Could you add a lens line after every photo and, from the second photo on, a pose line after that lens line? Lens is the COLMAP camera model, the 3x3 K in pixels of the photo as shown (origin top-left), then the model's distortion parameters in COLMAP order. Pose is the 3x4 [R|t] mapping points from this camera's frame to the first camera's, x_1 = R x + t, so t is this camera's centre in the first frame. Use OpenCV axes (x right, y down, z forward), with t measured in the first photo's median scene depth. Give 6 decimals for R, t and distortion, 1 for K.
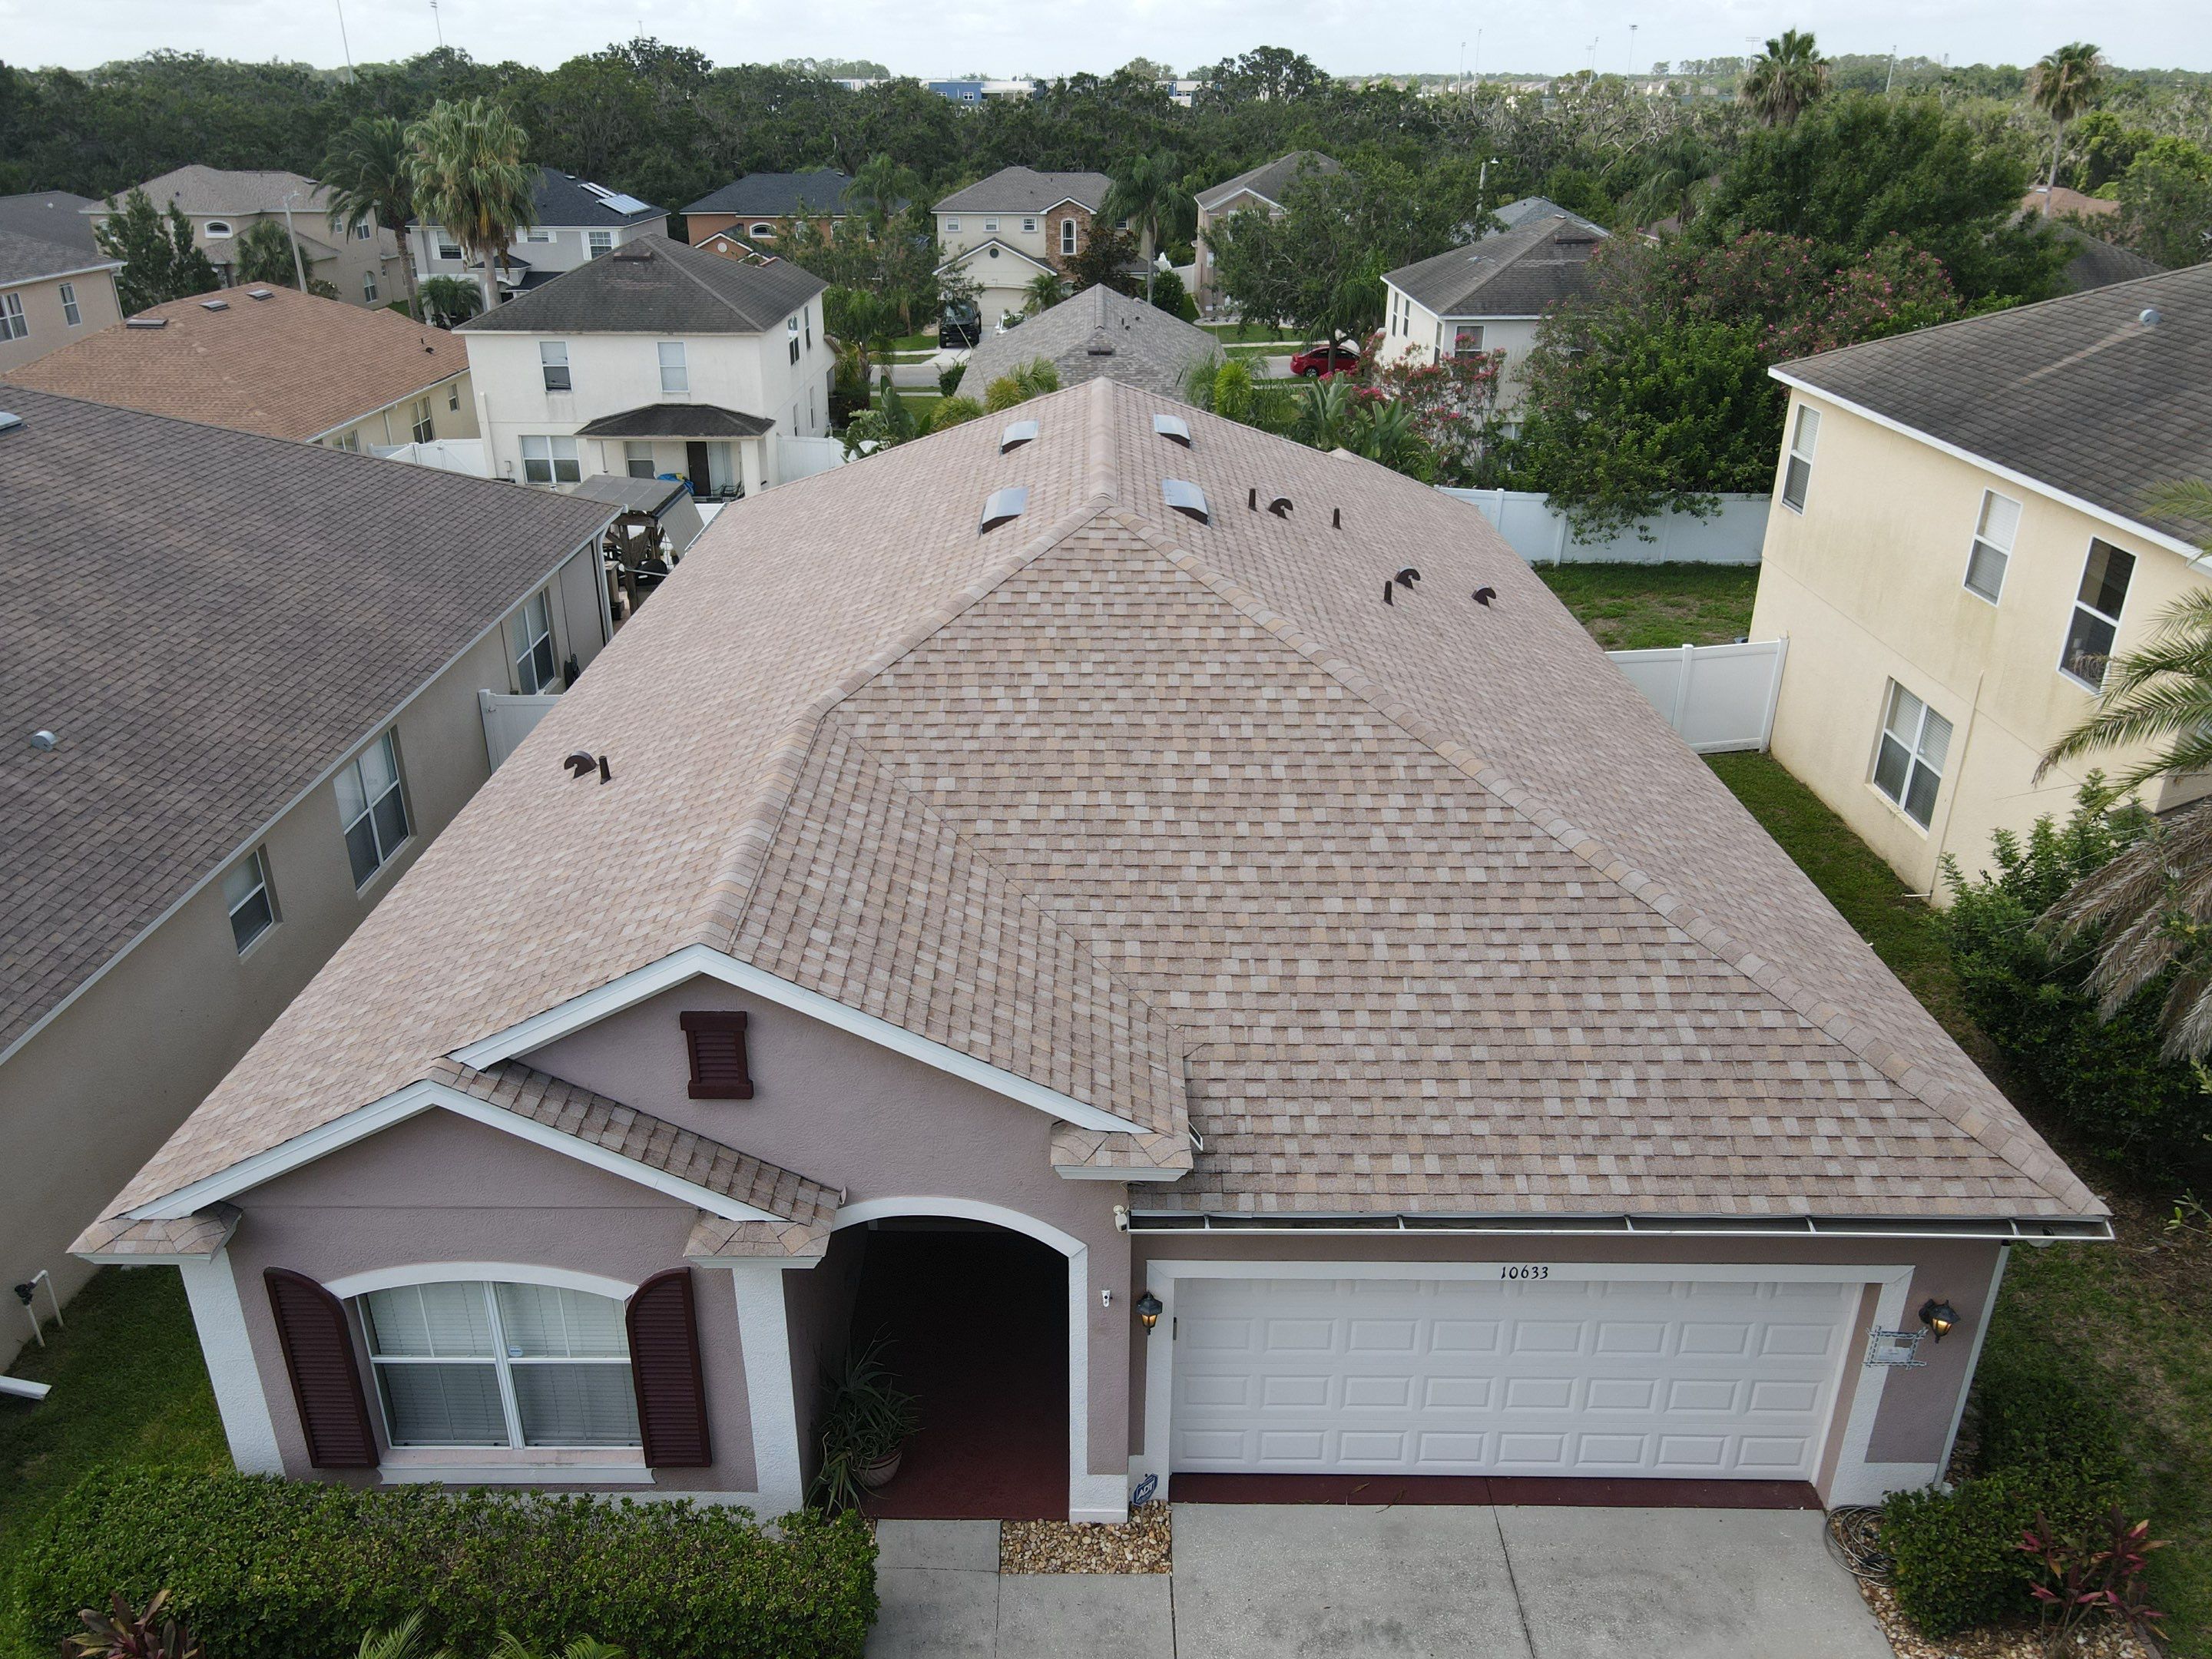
lens RADIAL K [[1616.7, 0, 1073.1], [0, 1616.7, 827.1], [0, 0, 1]] dist [-0.008738, 0.027663]
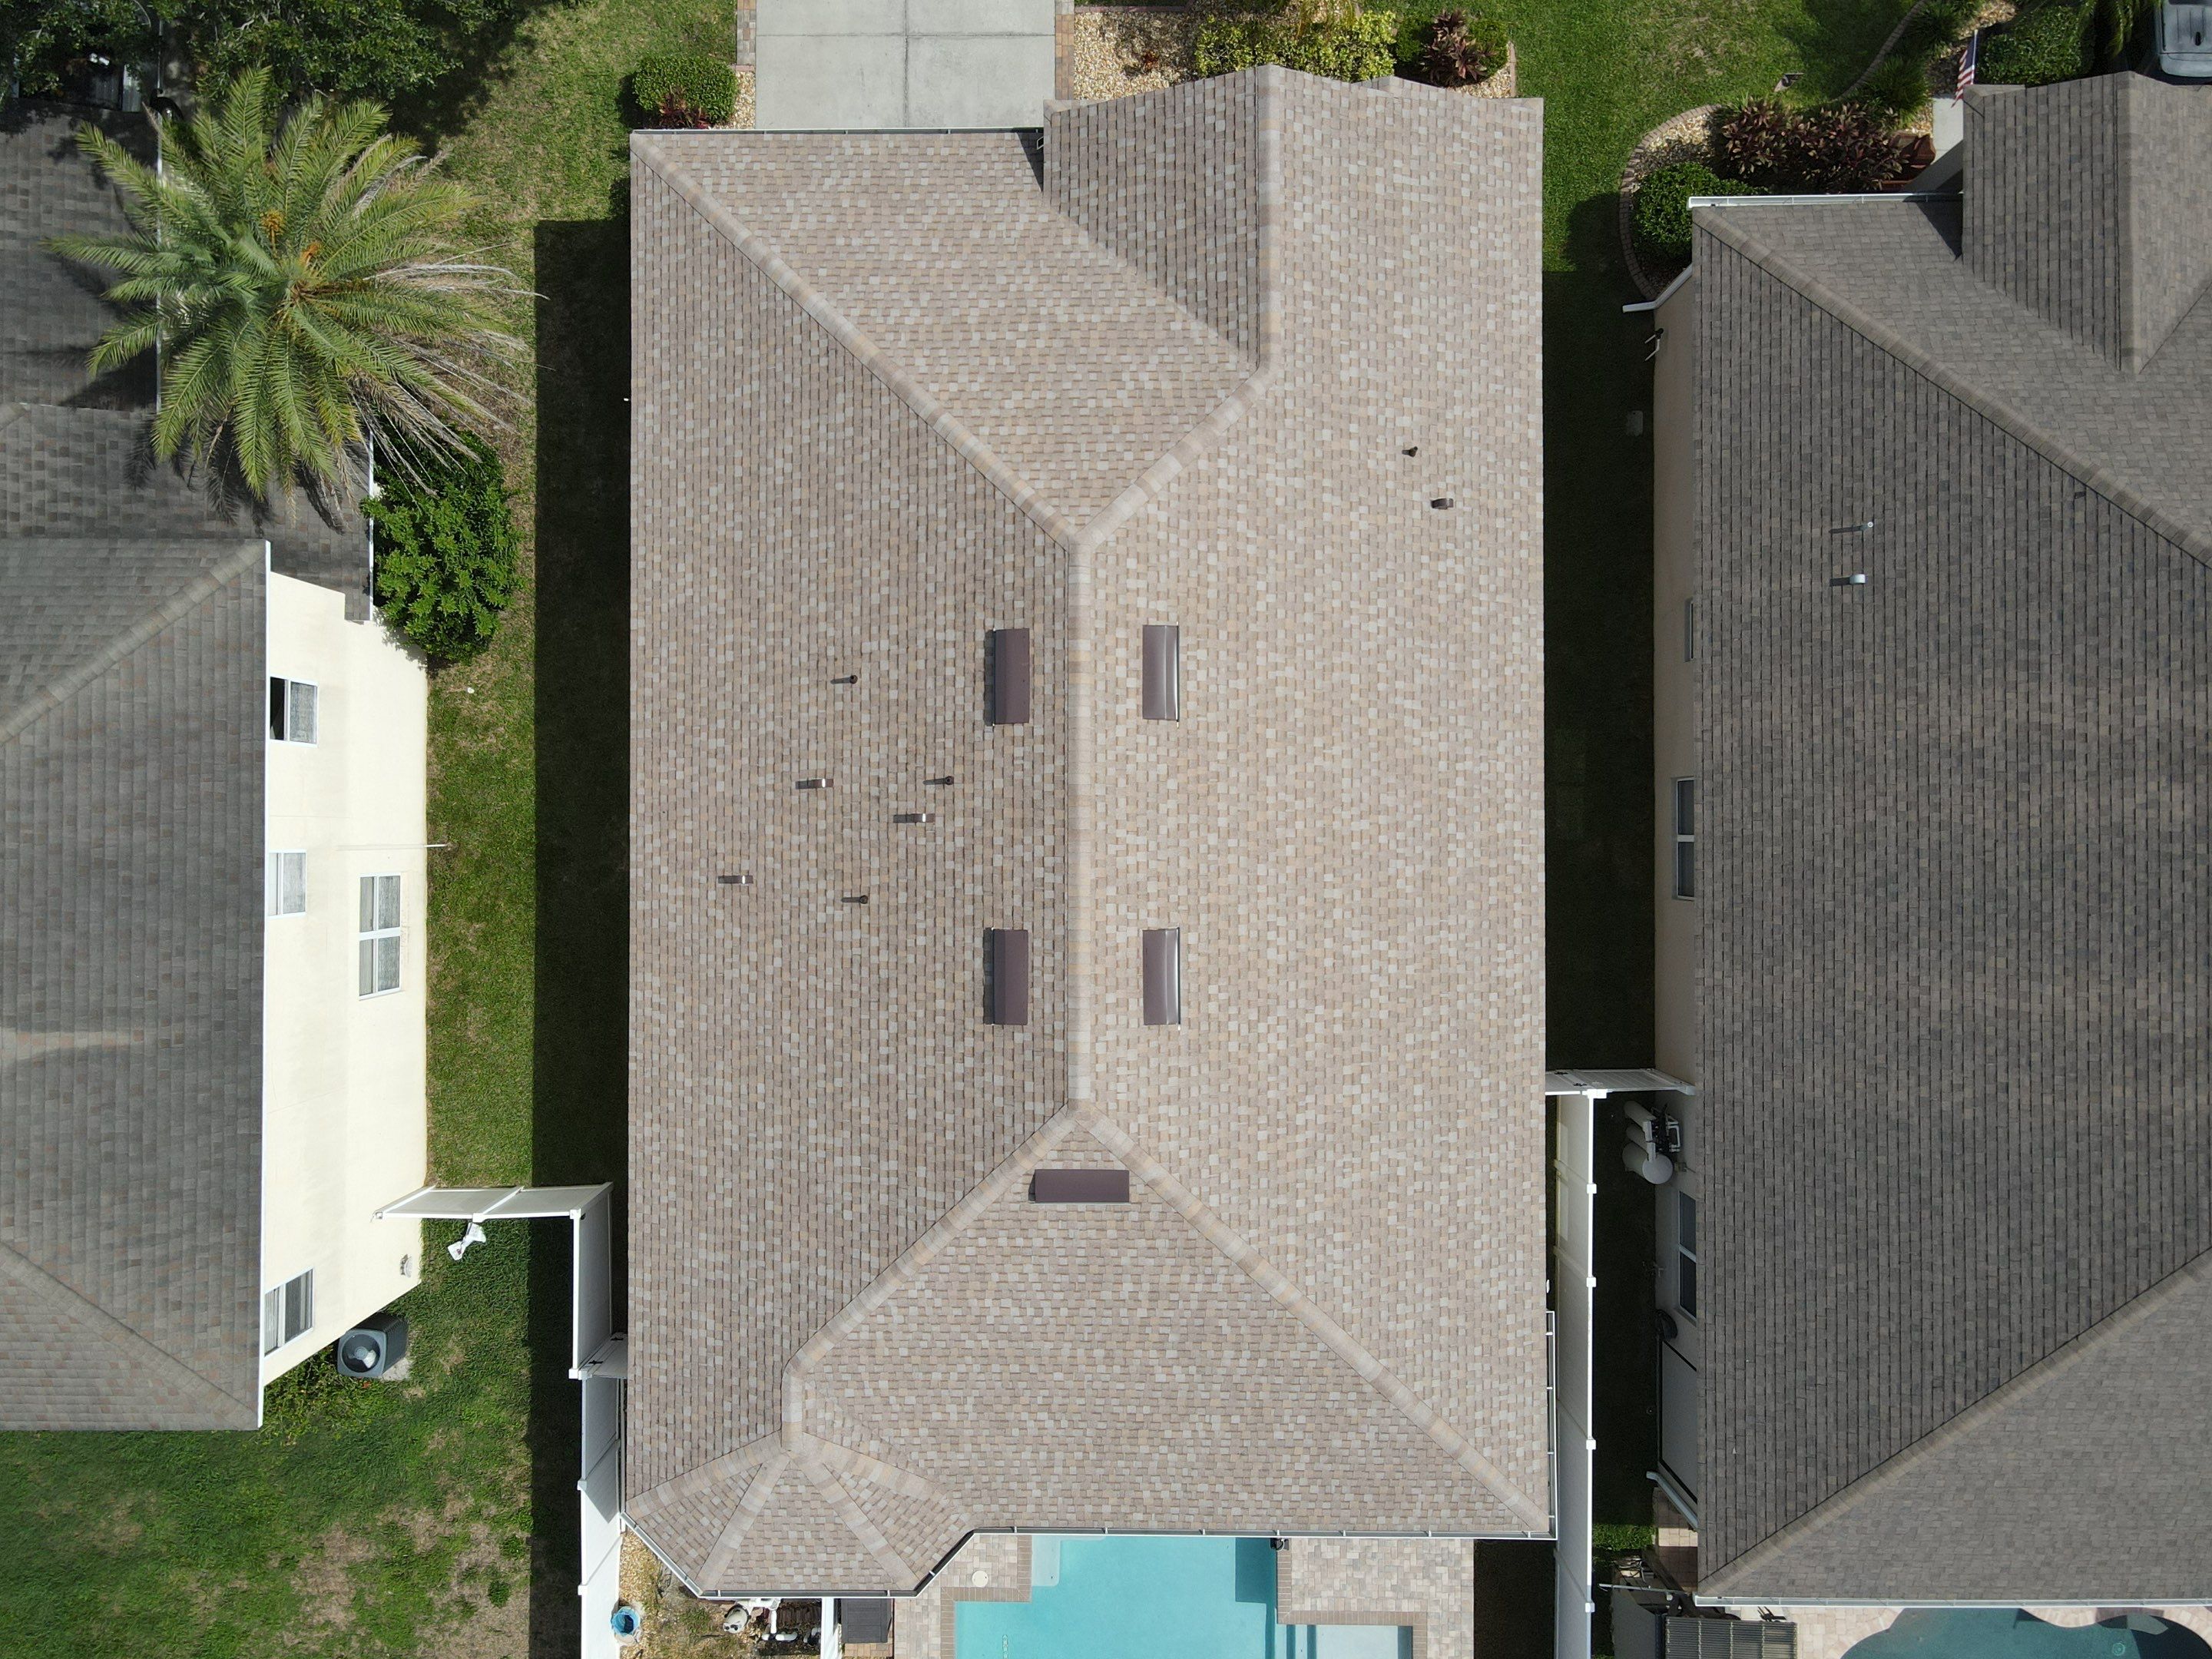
lens RADIAL K [[1622.9, 0, 1060.8], [0, 1622.9, 815.2], [0, 0, 1]] dist [-0.013092, 0.052091]
pose [[-0.999571, 0.011323, 0.027014, 0.000459], [0.020140, -0.403987, 0.914543, -1.746942], [0.021269, 0.914695, 0.403586, 0.775022]]
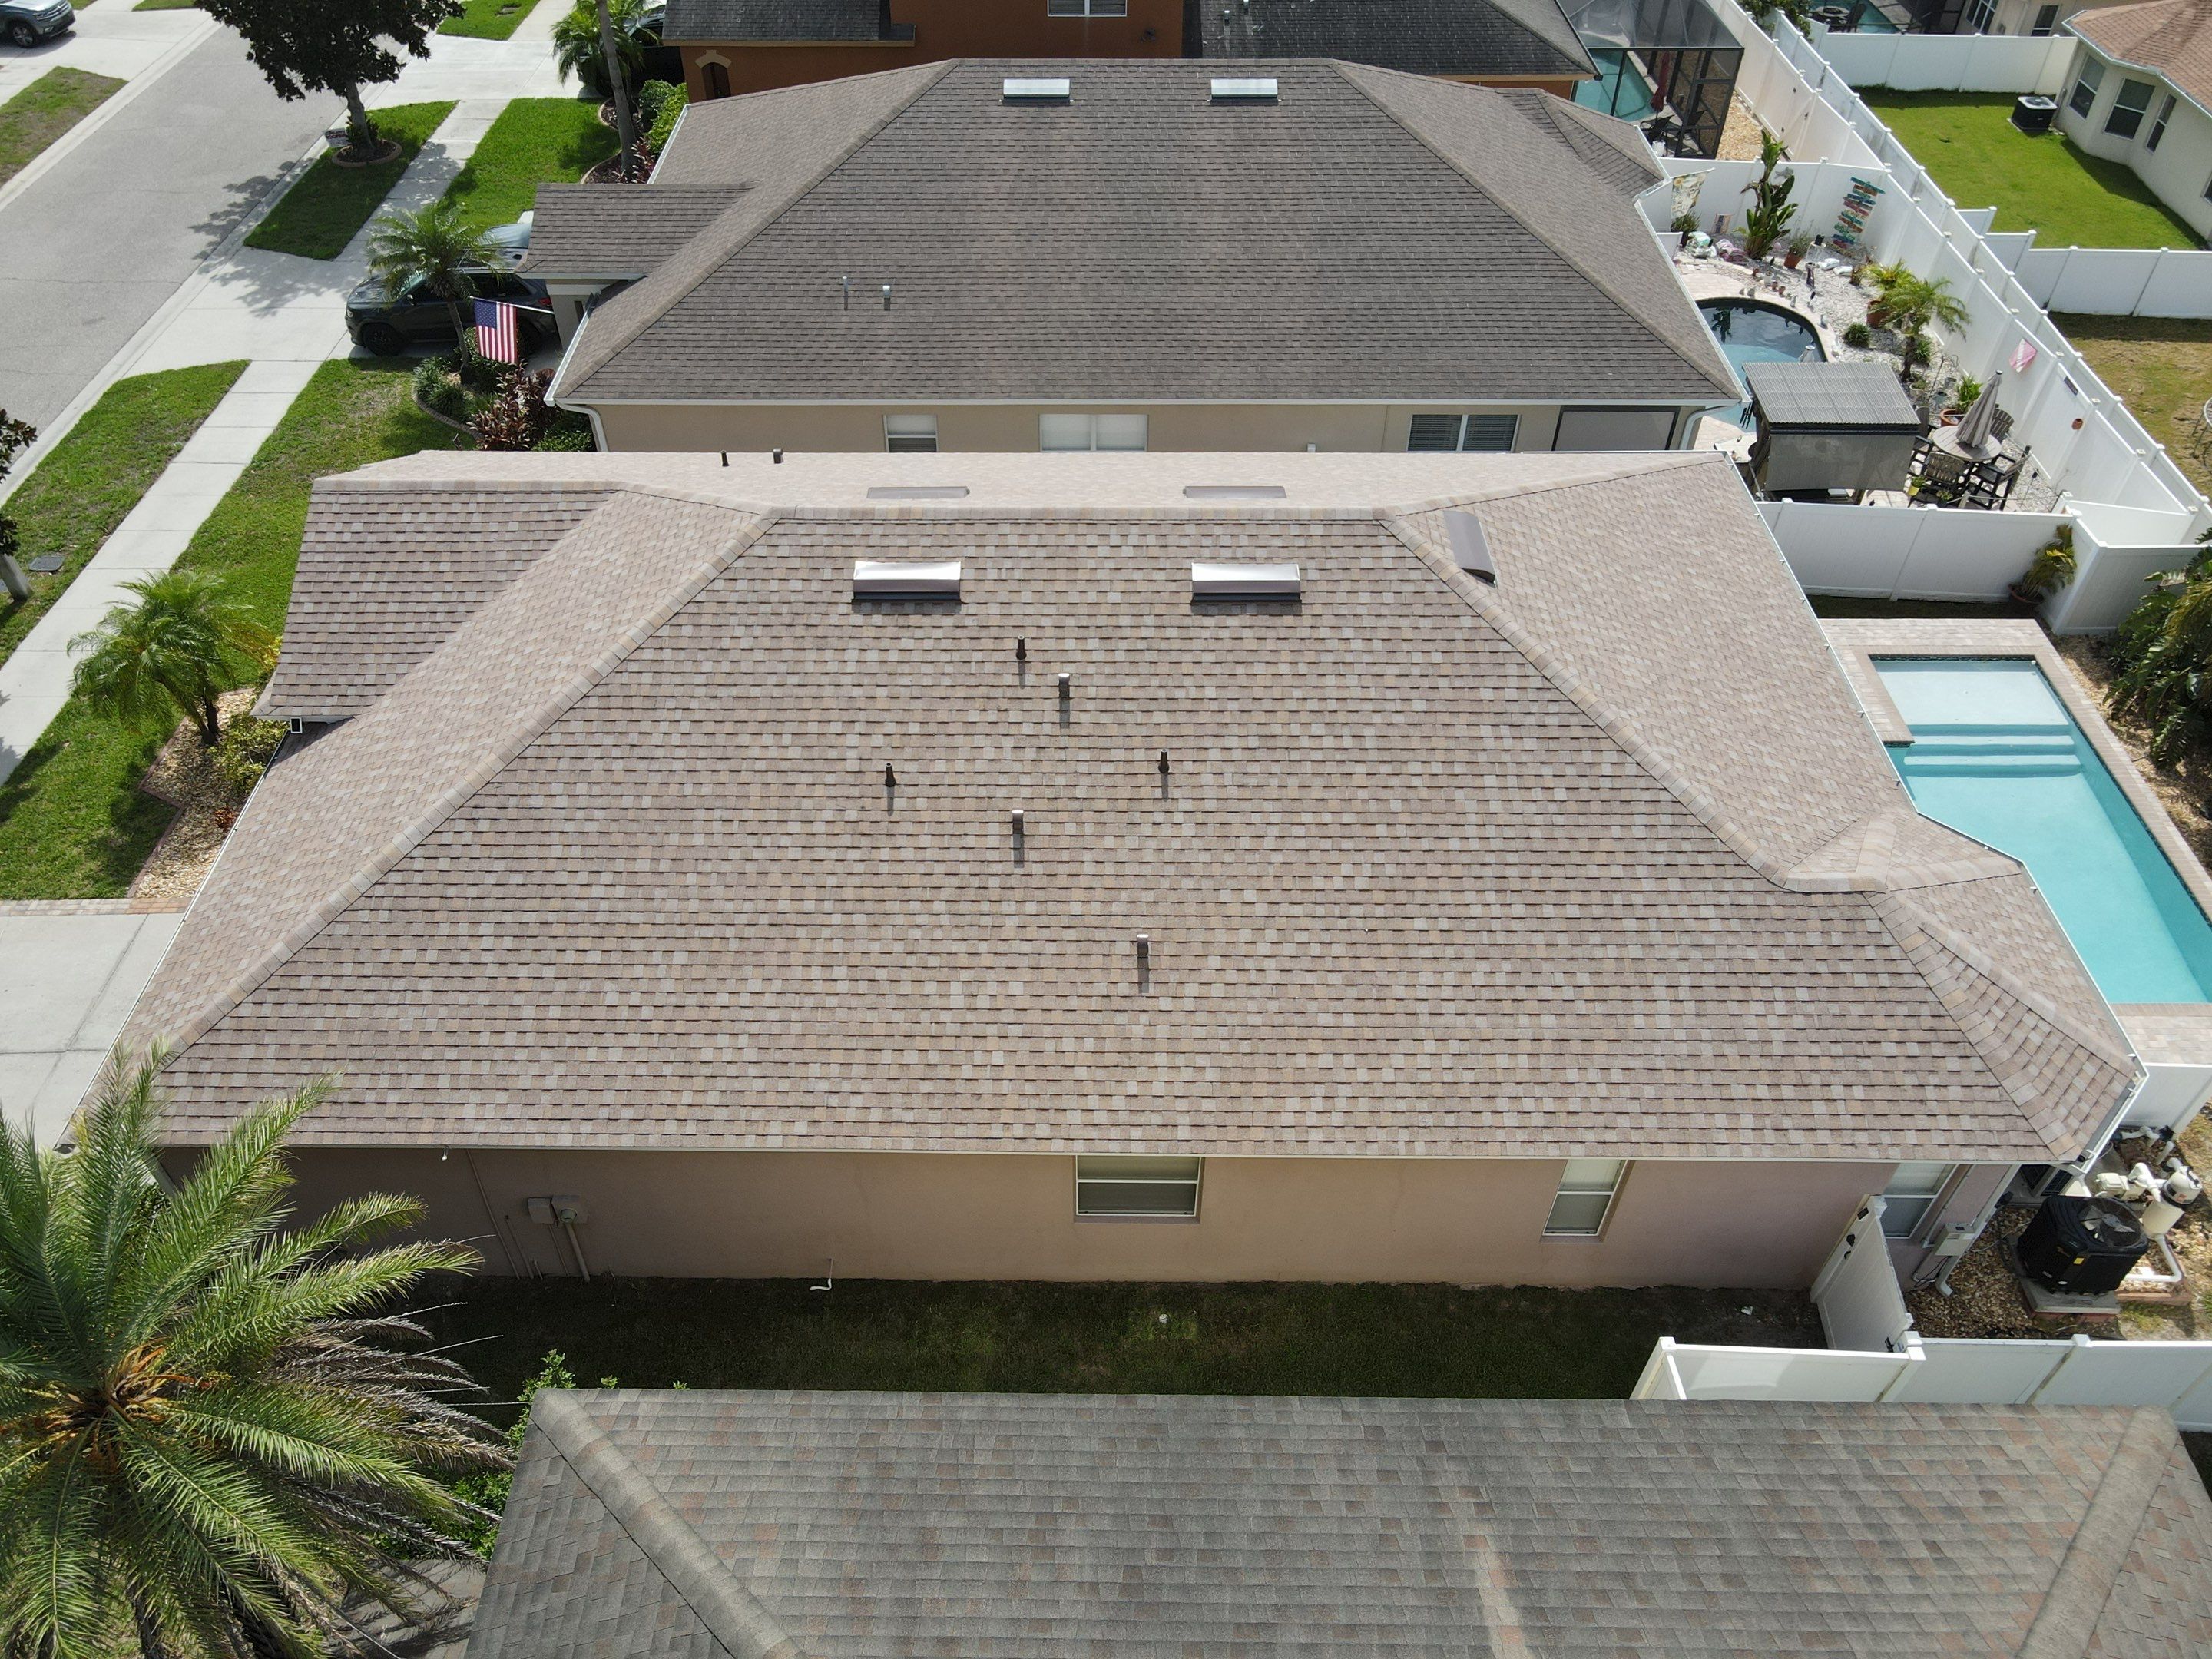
lens RADIAL K [[1616.7, 0, 1058.2], [0, 1616.7, 823.3], [0, 0, 1]] dist [-0.008738, 0.027663]
pose [[-0.005814, 0.695365, -0.718633, 1.231078], [-0.406402, 0.654977, 0.637058, -1.058719], [0.913676, 0.295758, 0.278790, 1.078280]]
